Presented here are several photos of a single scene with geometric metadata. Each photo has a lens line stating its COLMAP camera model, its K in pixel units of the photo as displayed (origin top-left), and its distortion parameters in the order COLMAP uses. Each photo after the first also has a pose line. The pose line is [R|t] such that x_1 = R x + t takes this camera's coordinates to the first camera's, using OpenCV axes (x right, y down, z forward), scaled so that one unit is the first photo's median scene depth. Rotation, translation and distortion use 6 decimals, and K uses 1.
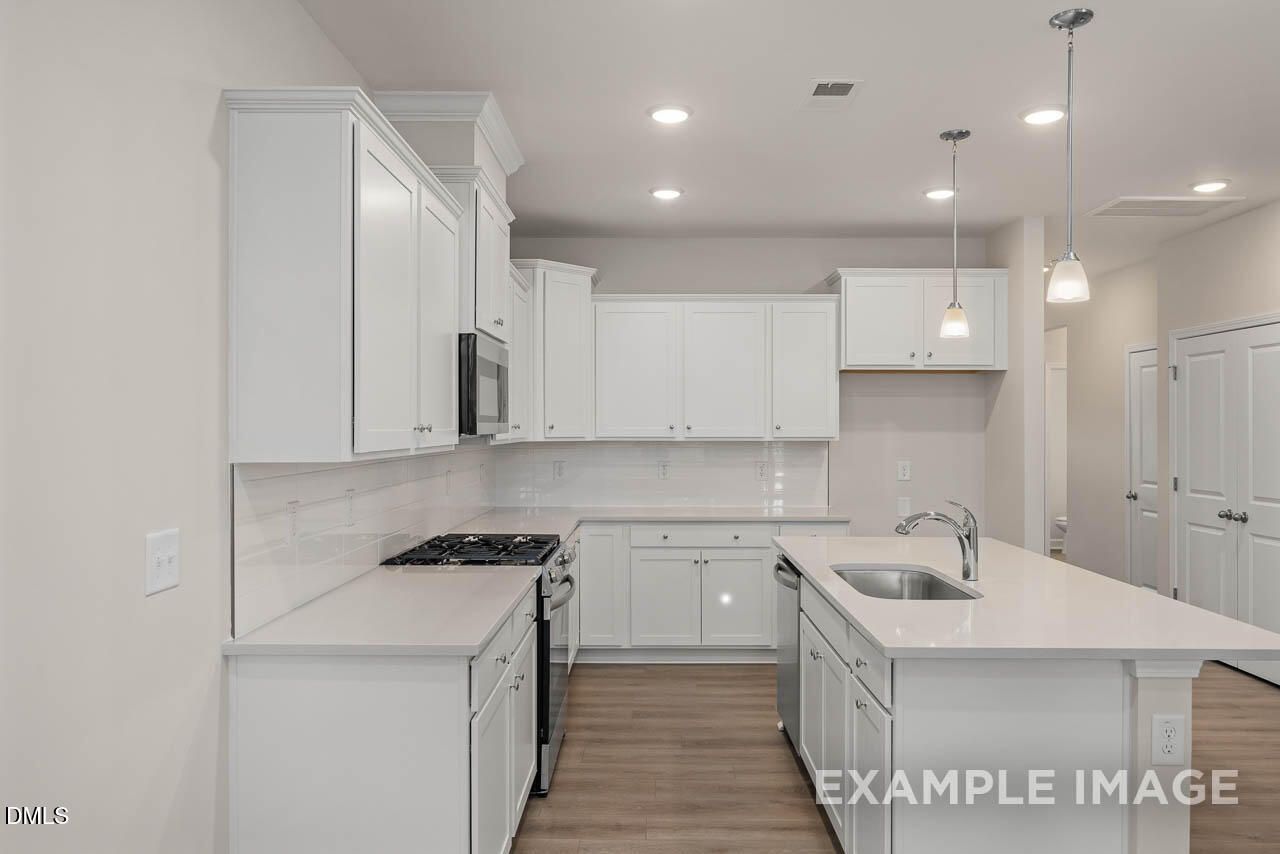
lens RADIAL K [[931.0, 0, 618.4], [0, 931.0, 424.7], [0, 0, 1]] dist [0.001984, 0.001911]
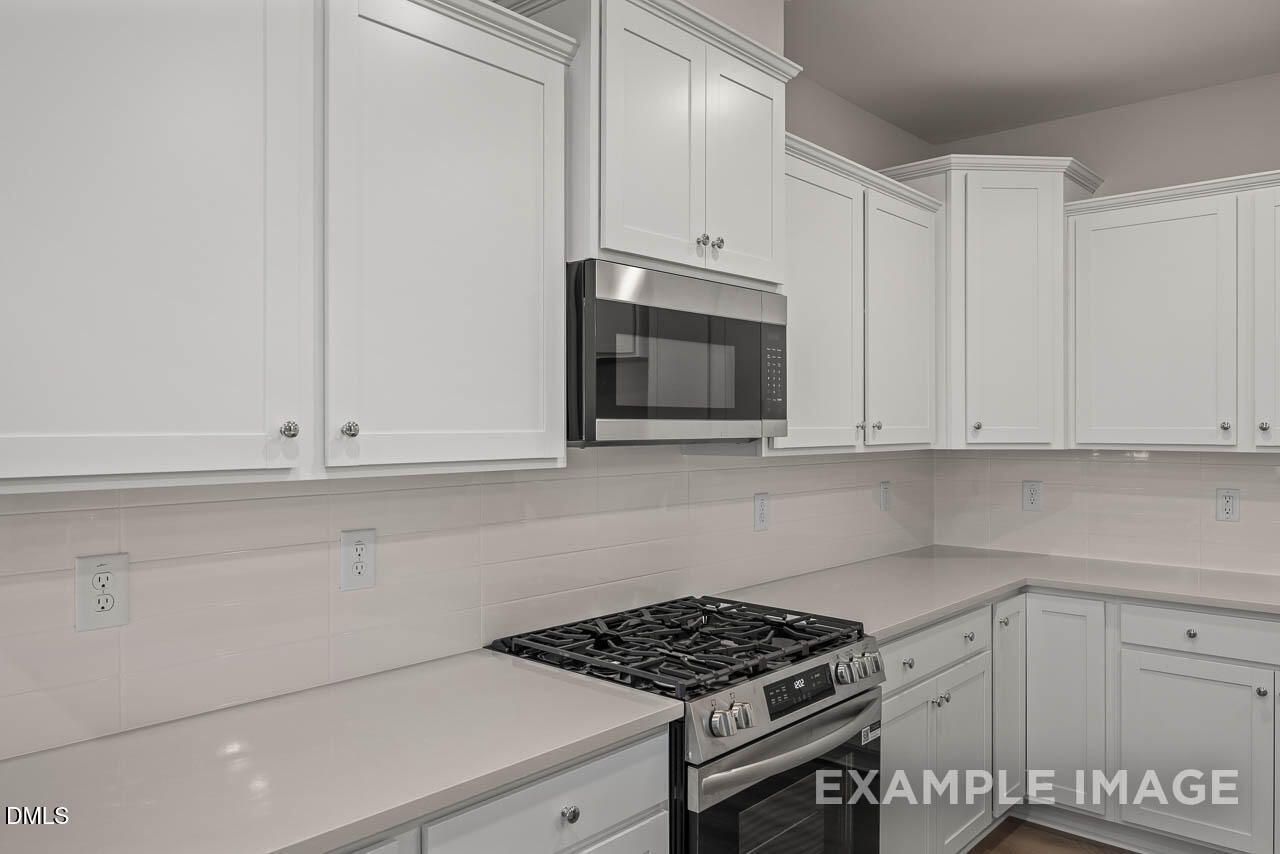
lens RADIAL K [[931.0, 0, 618.4], [0, 931.0, 424.7], [0, 0, 1]] dist [0.001984, 0.001911]
pose [[0.764266, -0.003682, -0.644891, 0.142594], [0.003019, 0.999993, -0.002132, 0.001877], [0.644894, -0.000317, 0.764272, 0.384559]]
